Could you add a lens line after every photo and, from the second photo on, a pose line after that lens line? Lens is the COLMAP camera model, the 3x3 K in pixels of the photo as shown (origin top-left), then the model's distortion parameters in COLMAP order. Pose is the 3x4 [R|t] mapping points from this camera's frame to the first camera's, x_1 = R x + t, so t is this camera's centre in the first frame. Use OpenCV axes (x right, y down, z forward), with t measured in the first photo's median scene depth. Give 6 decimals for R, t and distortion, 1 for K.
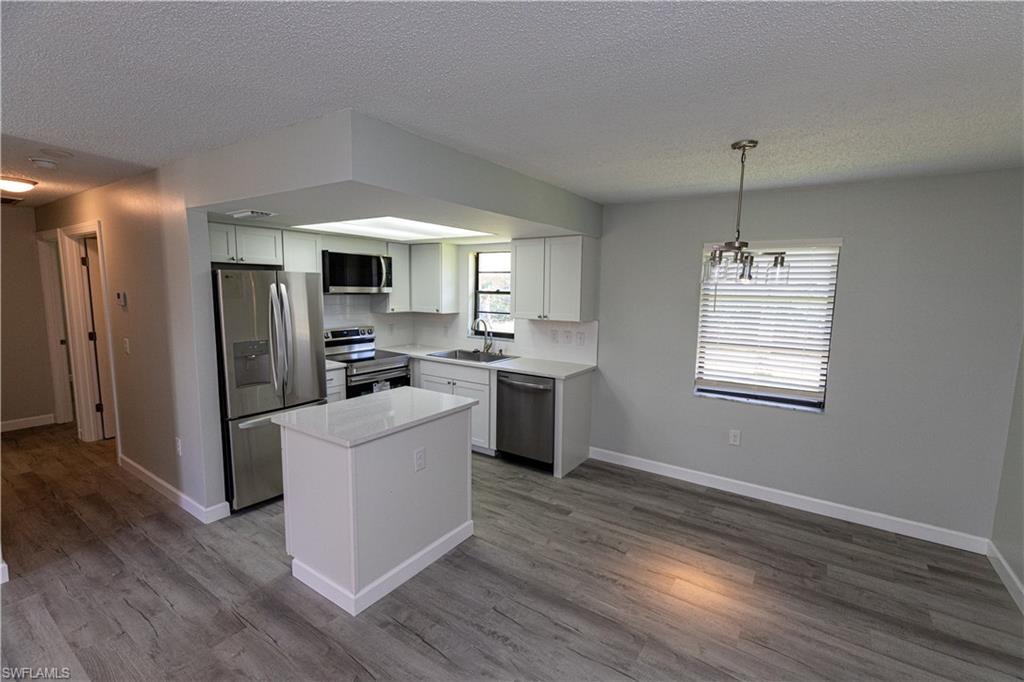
lens RADIAL K [[463.2, 0, 512.5], [0, 463.2, 336.9], [0, 0, 1]] dist [0.001035, 0.001084]
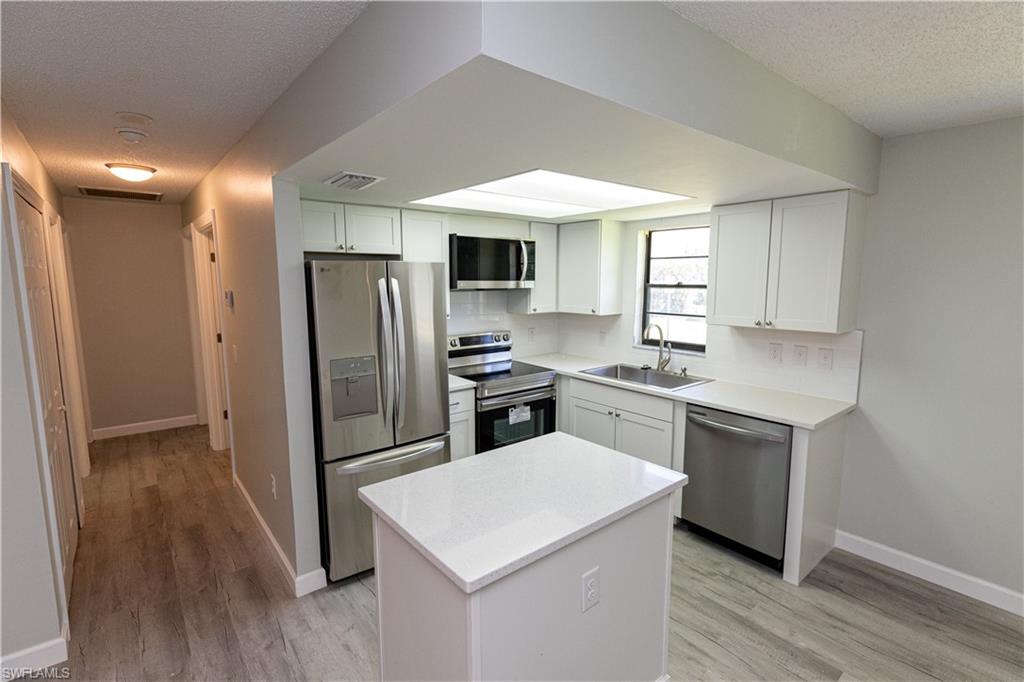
lens RADIAL K [[463.2, 0, 496.0], [0, 463.2, 337.6], [0, 0, 1]] dist [0.001035, 0.001084]
pose [[0.951289, 0.024339, -0.307338, -0.093868], [-0.018613, 0.999595, 0.021550, -0.032169], [0.307738, -0.014780, 0.951356, 0.282571]]
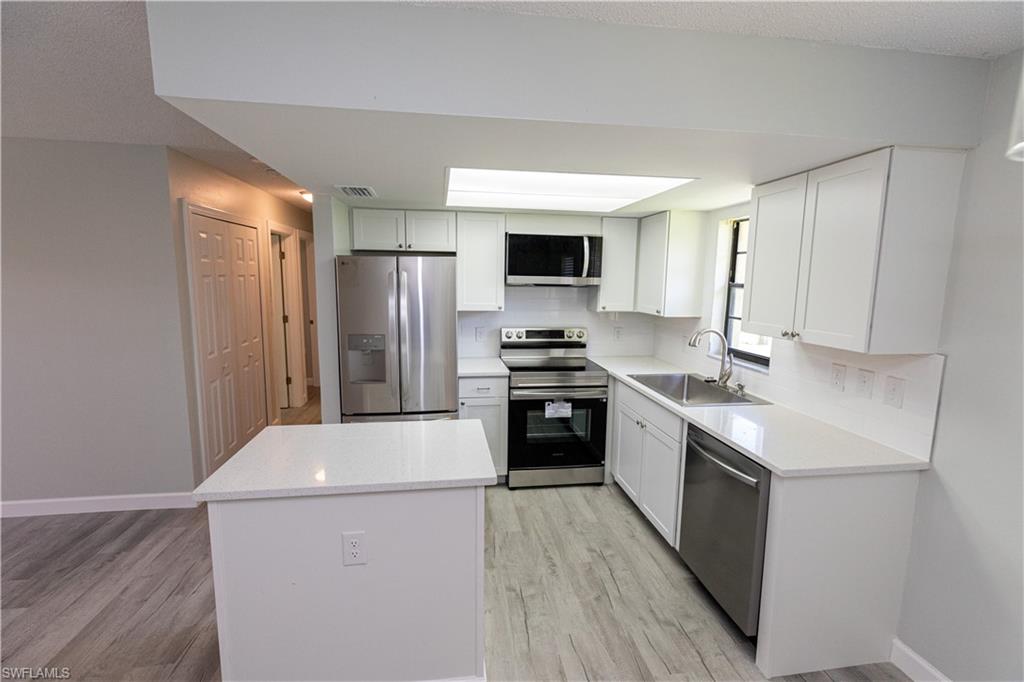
lens RADIAL K [[463.2, 0, 549.9], [0, 463.2, 334.9], [0, 0, 1]] dist [0.001035, 0.001084]
pose [[0.676907, 0.086919, -0.730919, 0.264262], [-0.083766, 0.995649, 0.040825, -0.043678], [0.731287, 0.033591, 0.681242, 0.490763]]
